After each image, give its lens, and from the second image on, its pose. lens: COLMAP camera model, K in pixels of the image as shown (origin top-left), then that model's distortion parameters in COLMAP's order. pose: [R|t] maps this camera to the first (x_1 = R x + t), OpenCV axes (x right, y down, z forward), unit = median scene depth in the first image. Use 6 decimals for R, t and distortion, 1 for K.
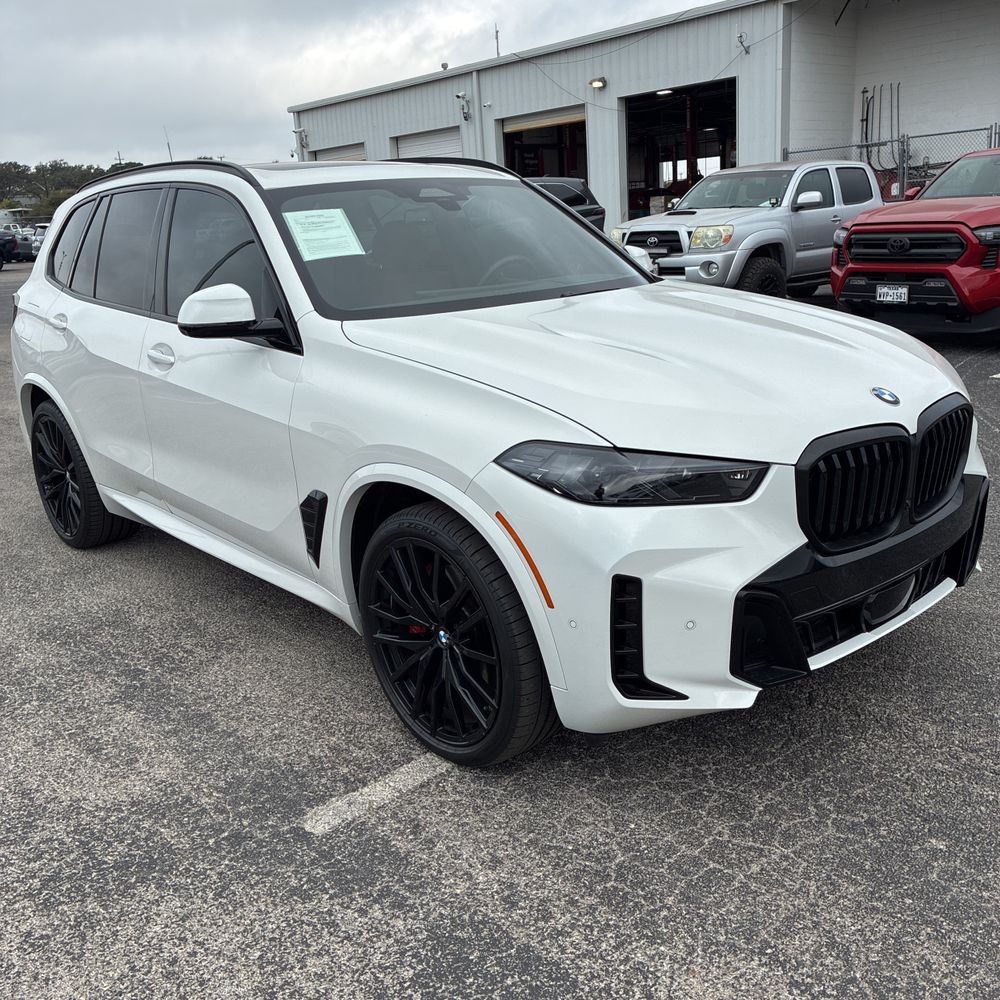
lens RADIAL K [[1007.5, 0, 500.1], [0, 1007.5, 501.2], [0, 0, 1]] dist [0.016504, 0.000000]
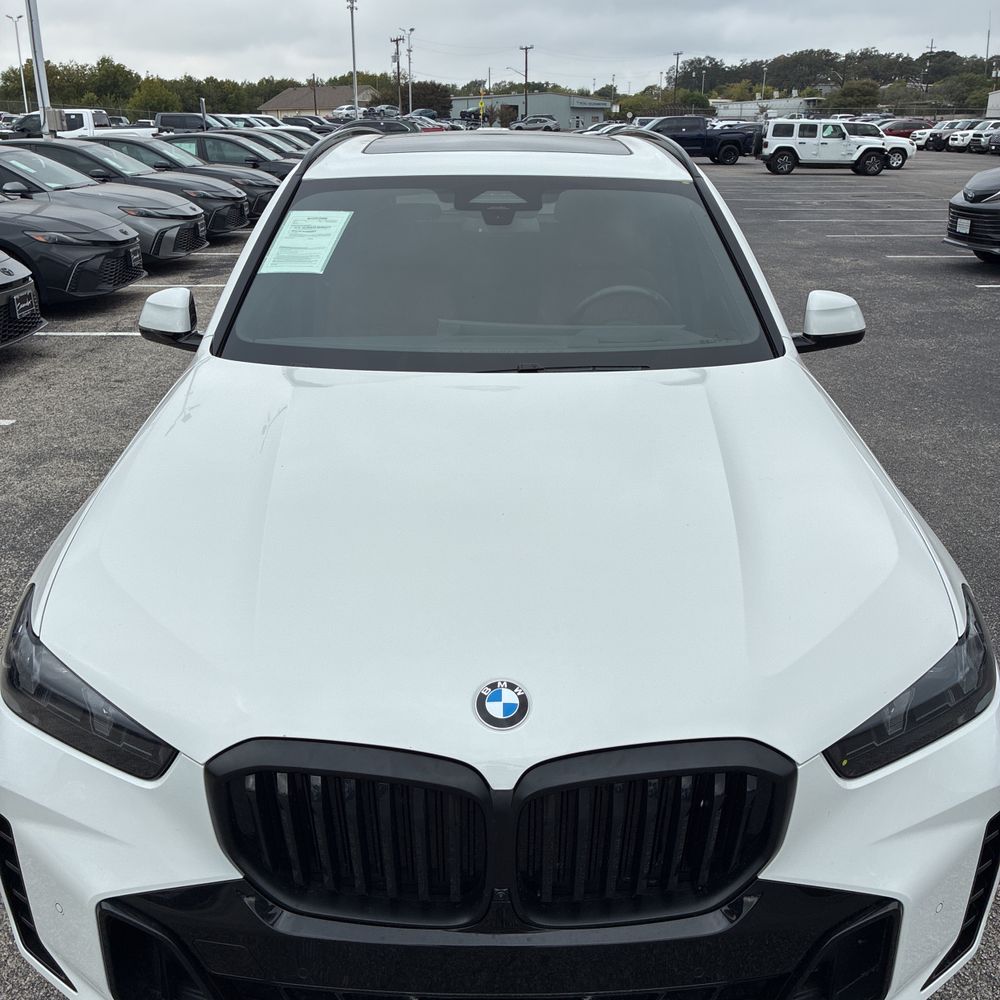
lens RADIAL K [[1007.5, 0, 497.8], [0, 1007.5, 495.5], [0, 0, 1]] dist [0.016504, 0.000000]
pose [[0.747138, 0.282715, -0.601545, 0.399616], [-0.226200, 0.959160, 0.169839, -0.181595], [0.624994, 0.009177, 0.780576, 0.323861]]
